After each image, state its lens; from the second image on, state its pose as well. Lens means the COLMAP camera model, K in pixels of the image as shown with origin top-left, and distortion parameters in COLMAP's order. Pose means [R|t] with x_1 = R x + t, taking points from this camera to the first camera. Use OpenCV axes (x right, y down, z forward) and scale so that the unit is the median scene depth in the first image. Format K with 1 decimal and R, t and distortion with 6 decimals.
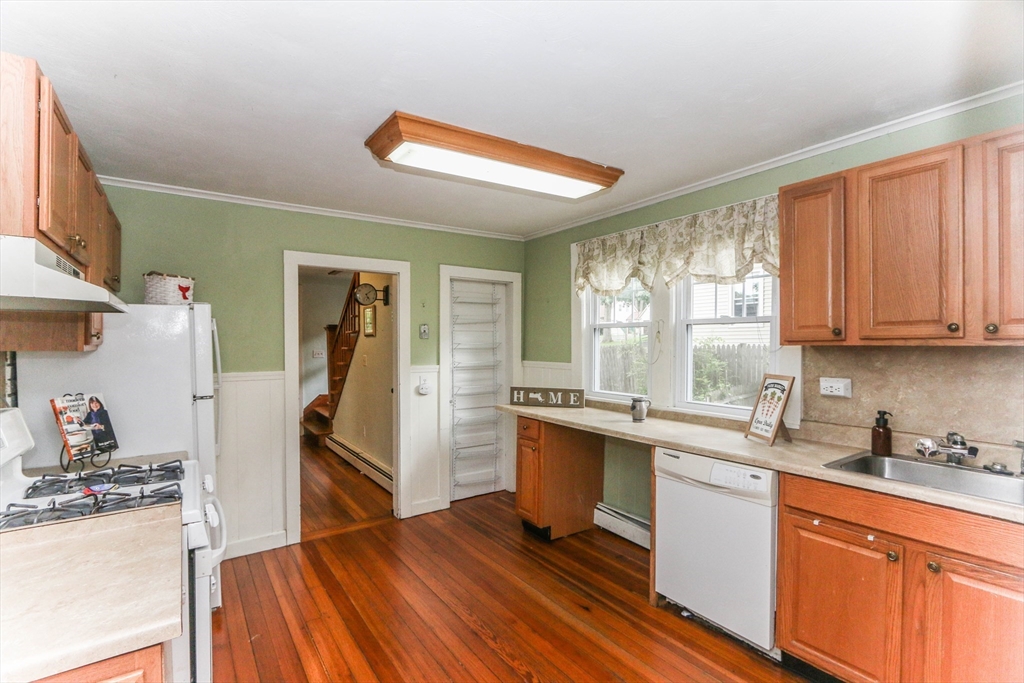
lens RADIAL K [[483.3, 0, 510.2], [0, 483.3, 346.8], [0, 0, 1]] dist [-0.003863, 0.000001]
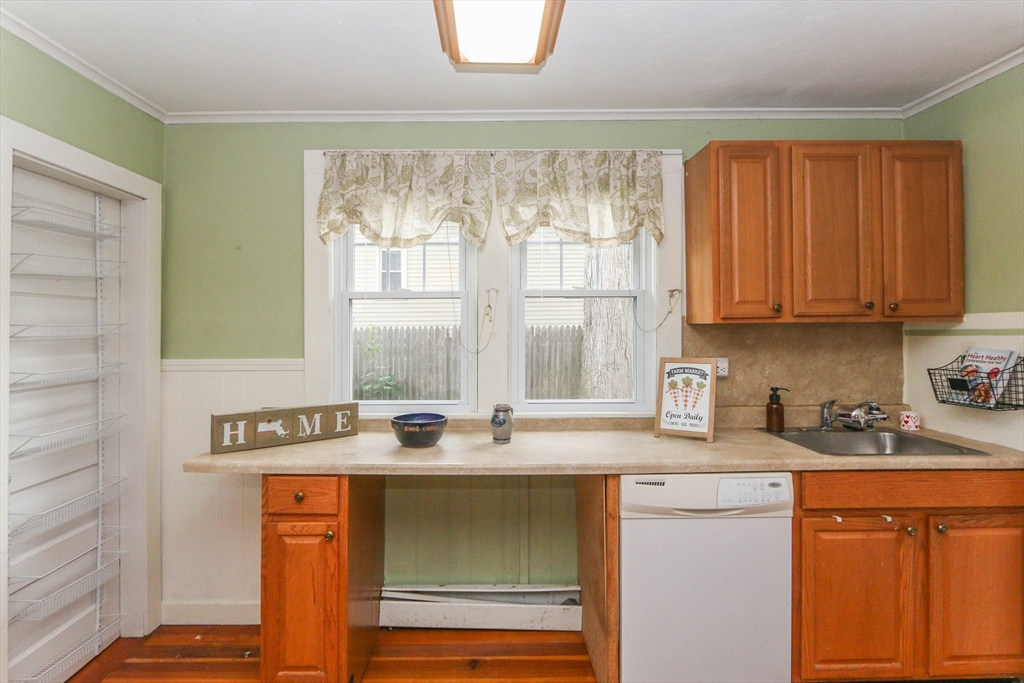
lens RADIAL K [[525.4, 0, 500.2], [0, 525.4, 319.2], [0, 0, 1]] dist [-0.004370, -0.000593]
pose [[0.563583, 0.005375, 0.826042, -0.371792], [0.012136, 0.999817, -0.014785, -0.000854], [-0.825971, 0.018358, 0.563414, 0.678129]]
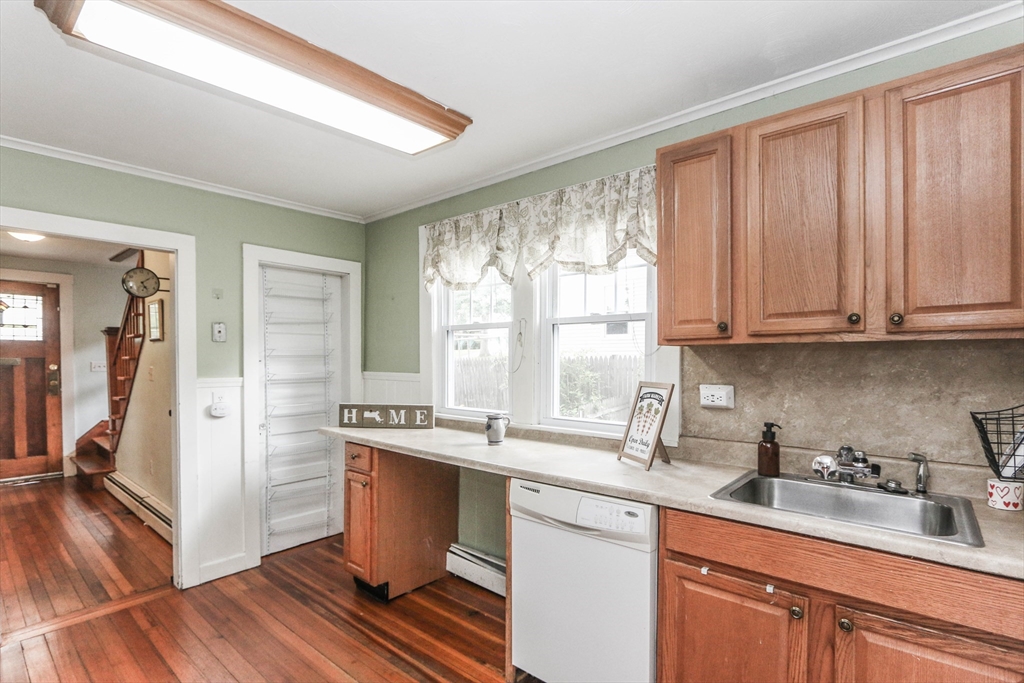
lens RADIAL K [[504.9, 0, 508.9], [0, 504.9, 361.8], [0, 0, 1]] dist [-0.003976, 0.000166]
pose [[0.970212, -0.002488, 0.242246, 0.096618], [0.002292, 0.999997, 0.001092, 0.020224], [-0.242248, -0.000504, 0.970214, 0.207270]]
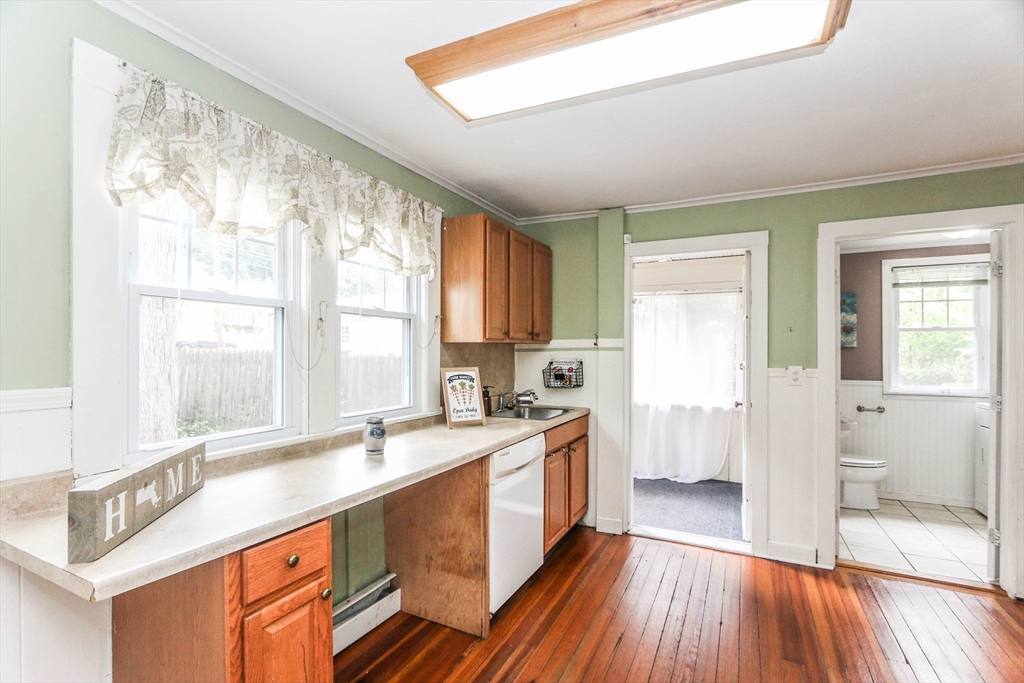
lens RADIAL K [[470.1, 0, 508.8], [0, 470.1, 350.7], [0, 0, 1]] dist [-0.001920, -0.000090]
pose [[-0.473693, -0.002534, 0.880687, -0.451992], [0.004113, 0.999979, 0.005090, 0.011318], [-0.880681, 0.006033, -0.473672, 1.300896]]
